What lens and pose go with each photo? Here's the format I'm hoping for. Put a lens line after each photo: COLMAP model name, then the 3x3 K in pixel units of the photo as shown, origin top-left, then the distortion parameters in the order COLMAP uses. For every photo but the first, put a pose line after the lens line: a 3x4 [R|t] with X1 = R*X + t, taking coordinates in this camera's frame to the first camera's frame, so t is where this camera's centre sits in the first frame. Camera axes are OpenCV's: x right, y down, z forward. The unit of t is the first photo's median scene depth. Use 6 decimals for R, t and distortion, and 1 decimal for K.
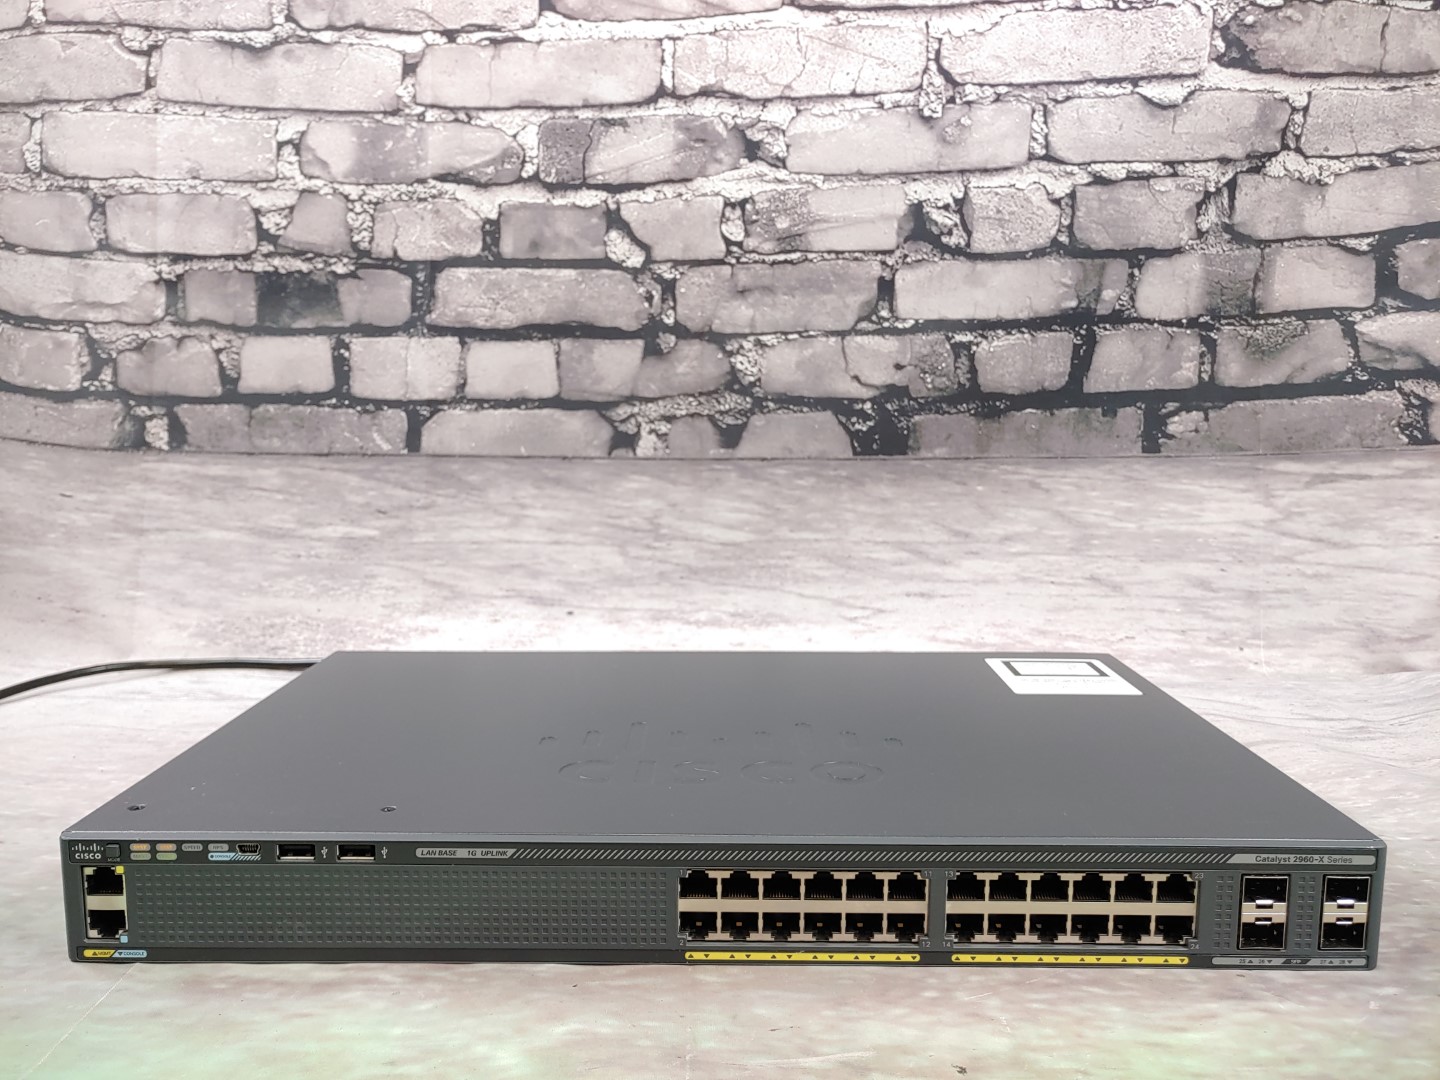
lens RADIAL K [[1137.2, 0, 691.0], [0, 1137.2, 568.3], [0, 0, 1]] dist [0.010654, -0.035074]
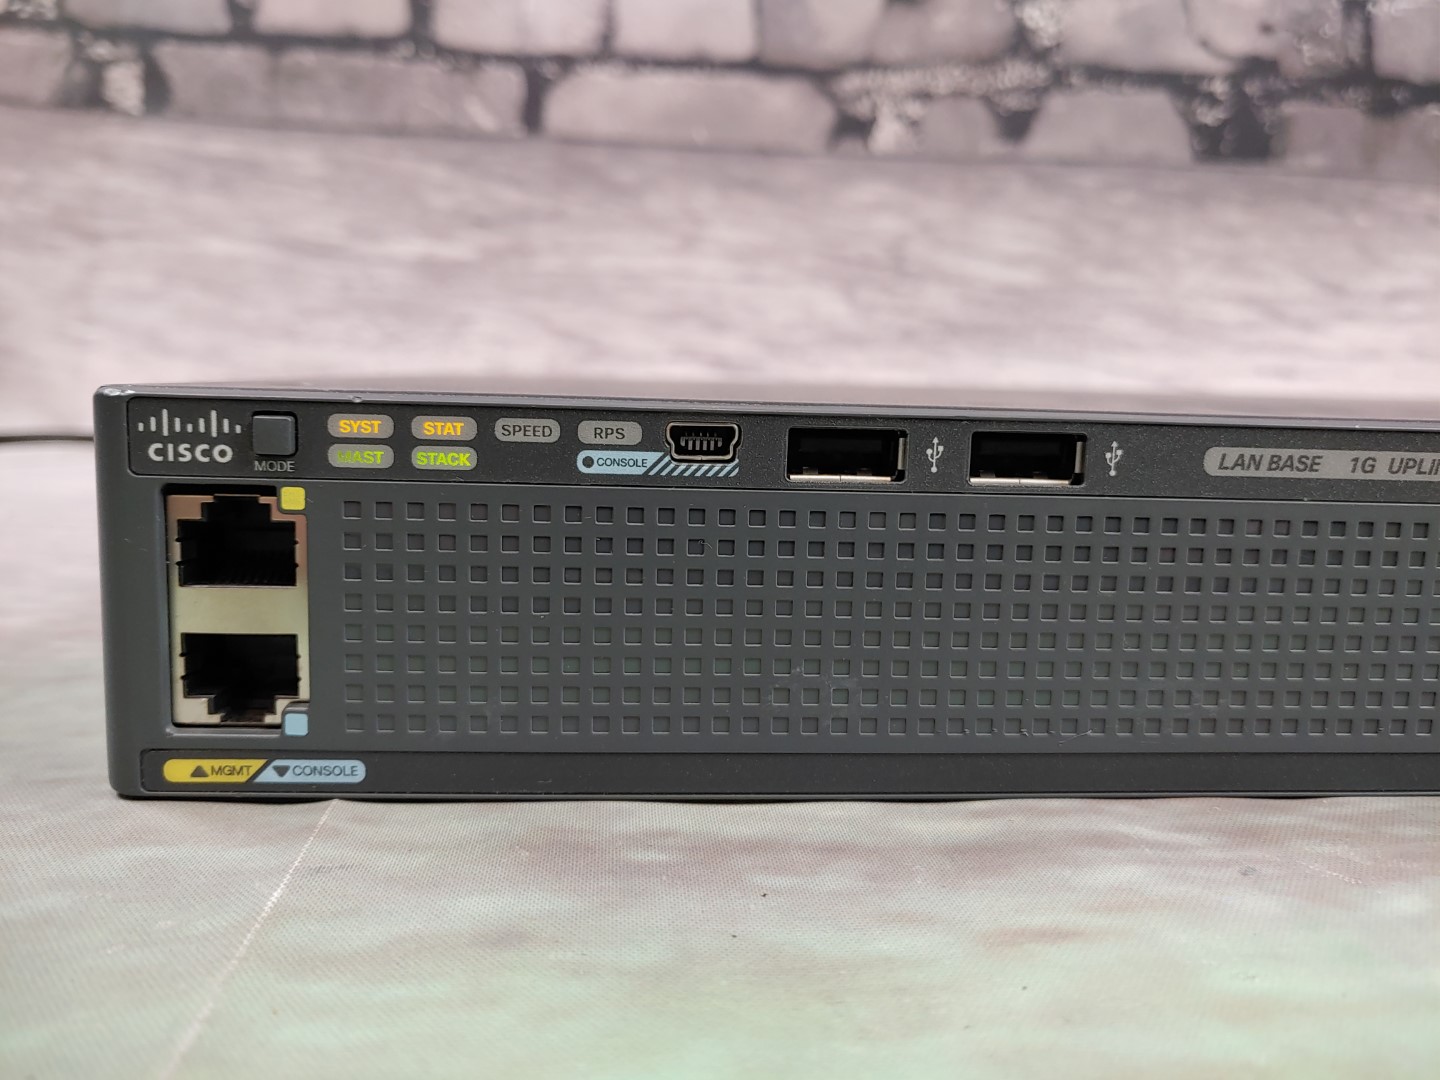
lens RADIAL K [[1189.2, 0, 720.0], [0, 1189.2, 540.0], [0, 0, 1]] dist [-0.005341, -0.019058]
pose [[0.995509, 0.018558, 0.092828, -0.412543], [-0.018703, 0.999825, 0.000695, 0.272282], [-0.092799, -0.002428, 0.995682, 0.657268]]
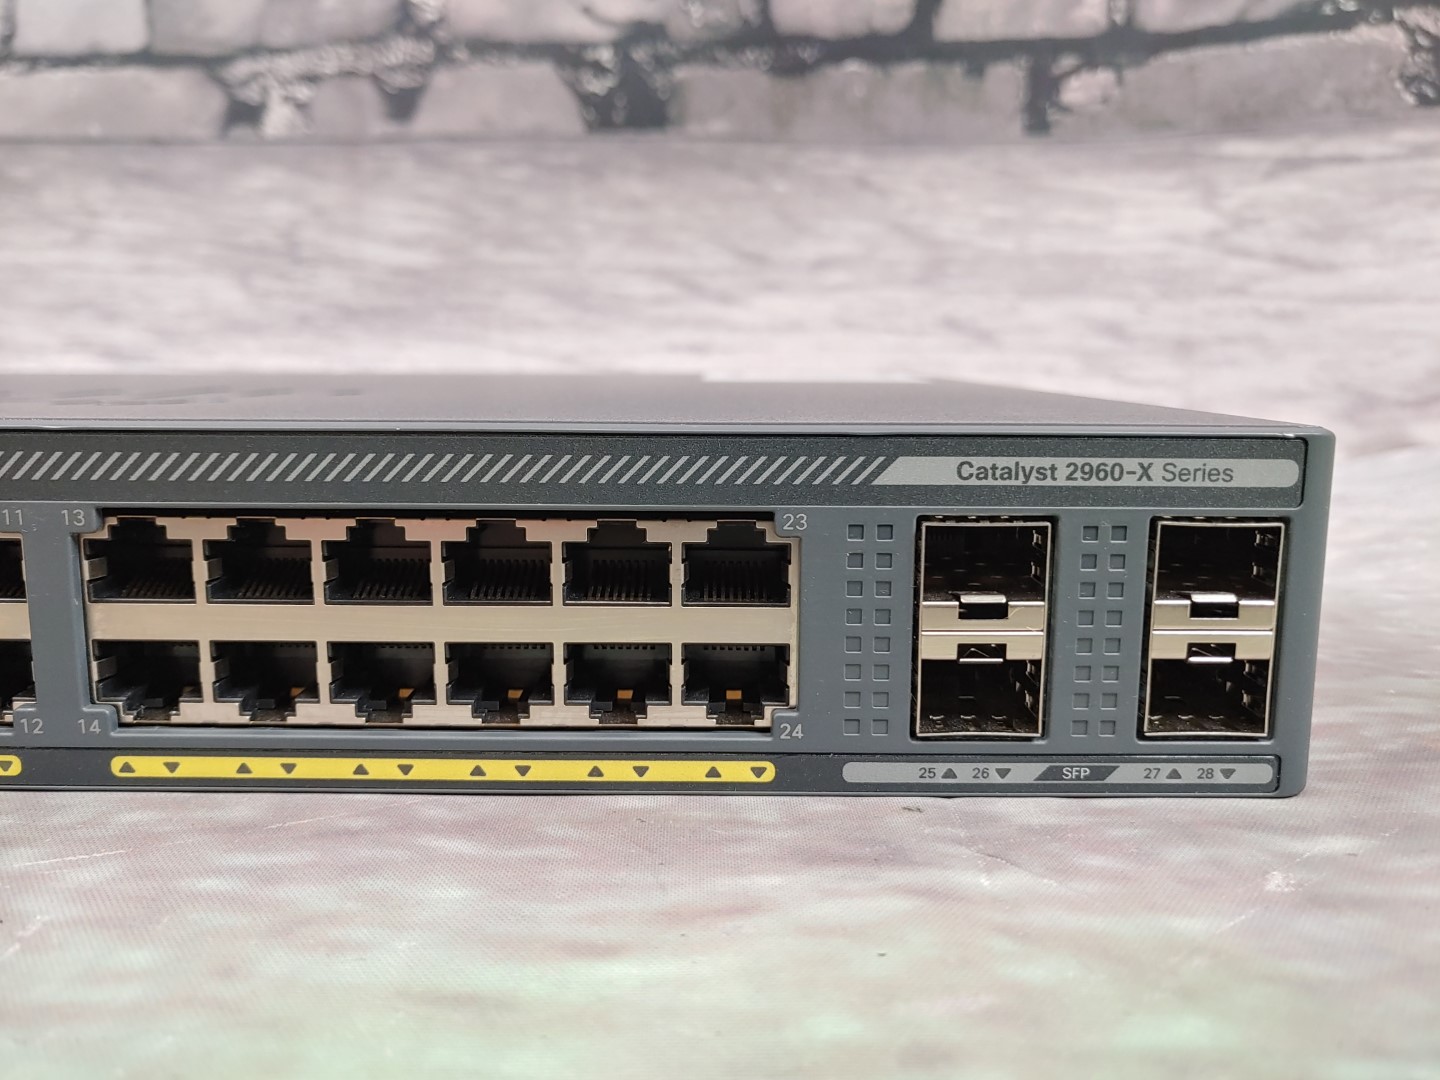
lens RADIAL K [[1189.2, 0, 720.0], [0, 1189.2, 540.0], [0, 0, 1]] dist [-0.005341, -0.019058]
pose [[0.999573, 0.000076, 0.029218, 0.410877], [-0.000308, 0.999969, 0.007923, 0.271003], [-0.029216, -0.007929, 0.999542, 0.633019]]
